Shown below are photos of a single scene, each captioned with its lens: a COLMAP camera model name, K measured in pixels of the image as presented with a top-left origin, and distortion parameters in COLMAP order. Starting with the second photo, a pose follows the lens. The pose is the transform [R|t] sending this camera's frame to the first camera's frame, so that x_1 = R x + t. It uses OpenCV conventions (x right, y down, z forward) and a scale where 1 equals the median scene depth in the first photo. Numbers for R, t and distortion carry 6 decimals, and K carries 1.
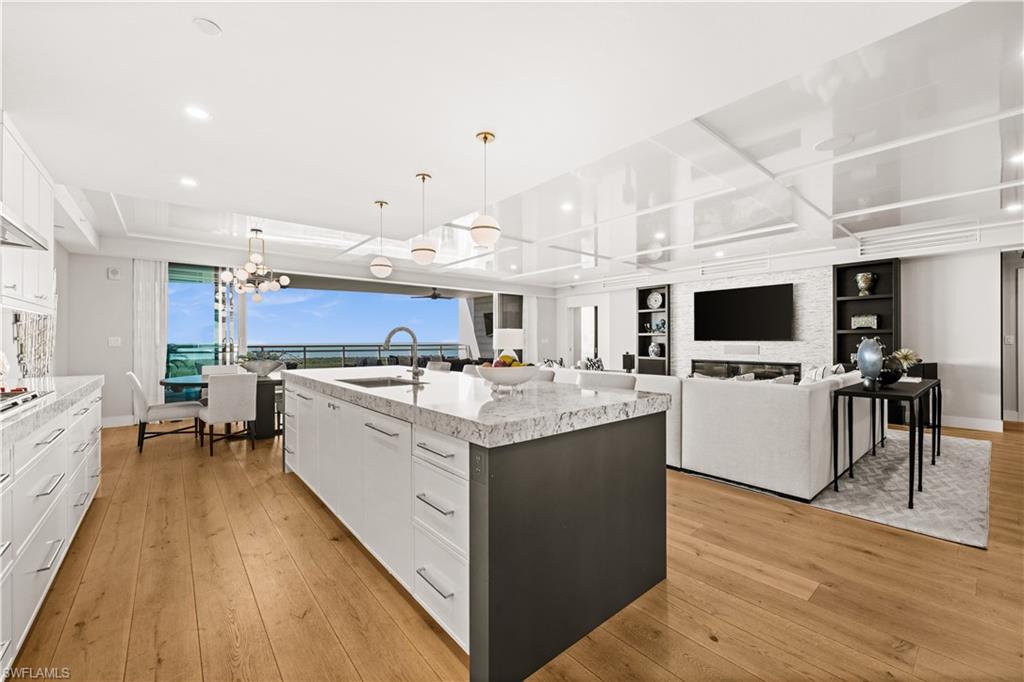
lens RADIAL K [[412.0, 0, 509.5], [0, 412.0, 341.0], [0, 0, 1]] dist [0.001684, 0.000837]
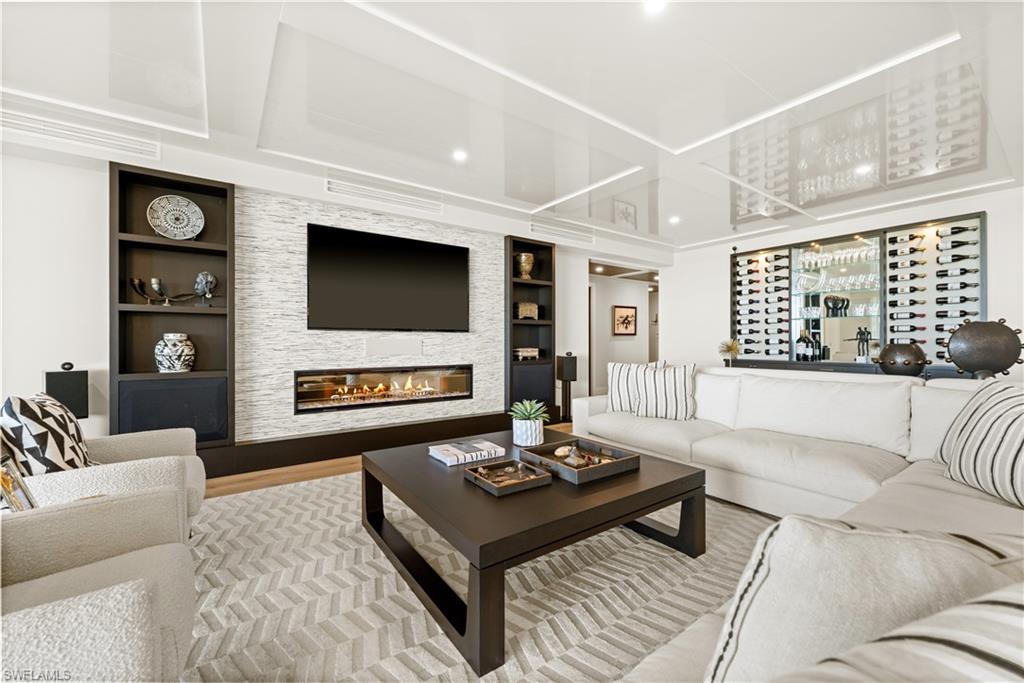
lens RADIAL K [[412.0, 0, 512.5], [0, 412.0, 342.0], [0, 0, 1]] dist [0.001684, 0.000837]
pose [[0.071364, 0.000586, 0.997450, 0.011830], [0.000721, 1.000000, -0.000639, 0.016337], [-0.997450, 0.000764, 0.071363, 0.879361]]
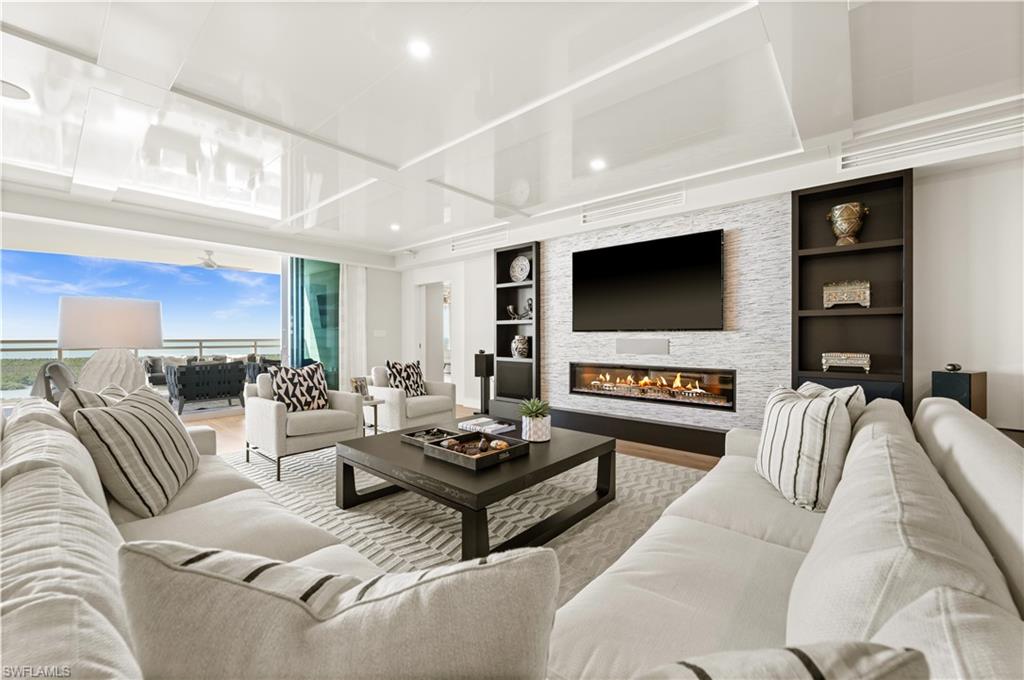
lens RADIAL K [[409.7, 0, 508.7], [0, 409.7, 339.7], [0, 0, 1]] dist [-0.002123, -0.000024]
pose [[0.988176, 0.000357, 0.153320, 0.309660], [-0.001357, 0.999978, 0.006424, 0.008874], [-0.153315, -0.006556, 0.988156, 0.488520]]
